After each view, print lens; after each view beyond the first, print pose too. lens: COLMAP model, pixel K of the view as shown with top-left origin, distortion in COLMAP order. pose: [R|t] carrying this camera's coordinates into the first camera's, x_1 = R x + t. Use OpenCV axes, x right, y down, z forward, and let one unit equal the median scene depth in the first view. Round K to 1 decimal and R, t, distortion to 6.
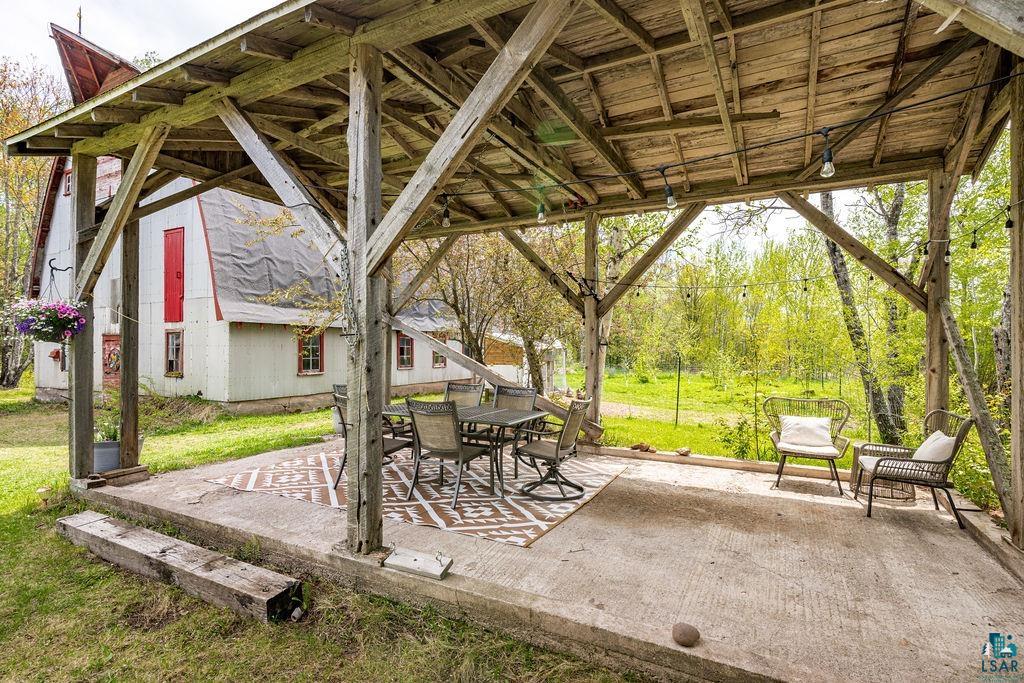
lens RADIAL K [[498.3, 0, 507.9], [0, 498.3, 350.1], [0, 0, 1]] dist [0.001812, 0.003488]
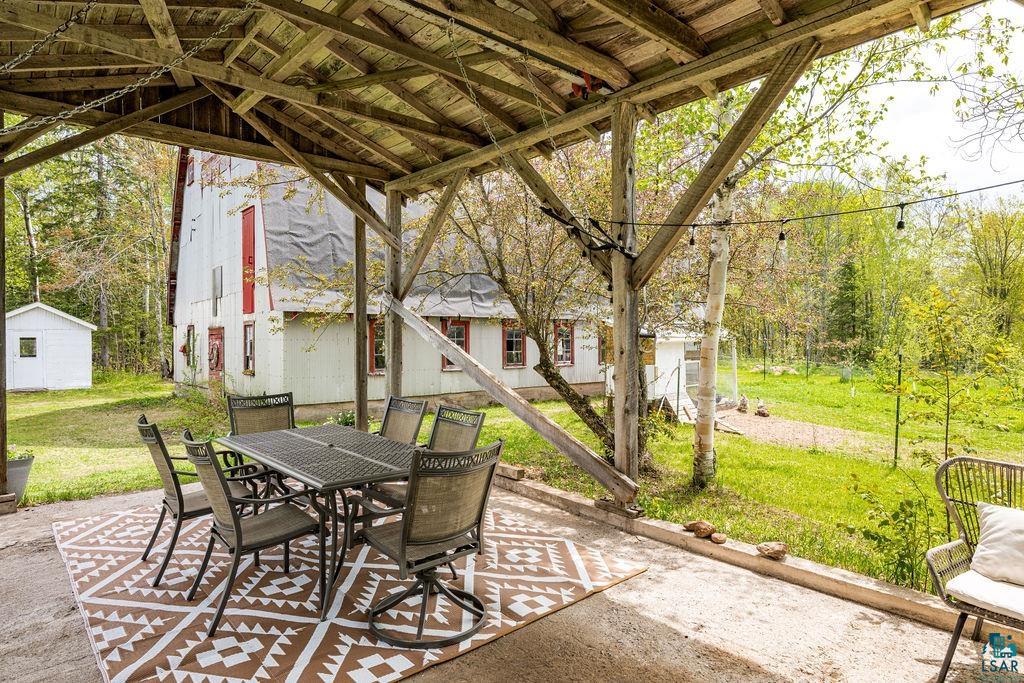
lens RADIAL K [[587.8, 0, 530.5], [0, 587.8, 343.9], [0, 0, 1]] dist [0.005130, 0.001043]
pose [[0.940635, -0.002625, -0.339408, 0.303267], [0.003689, 0.999990, 0.002487, -0.004221], [0.339398, -0.003592, 0.940636, 0.341302]]
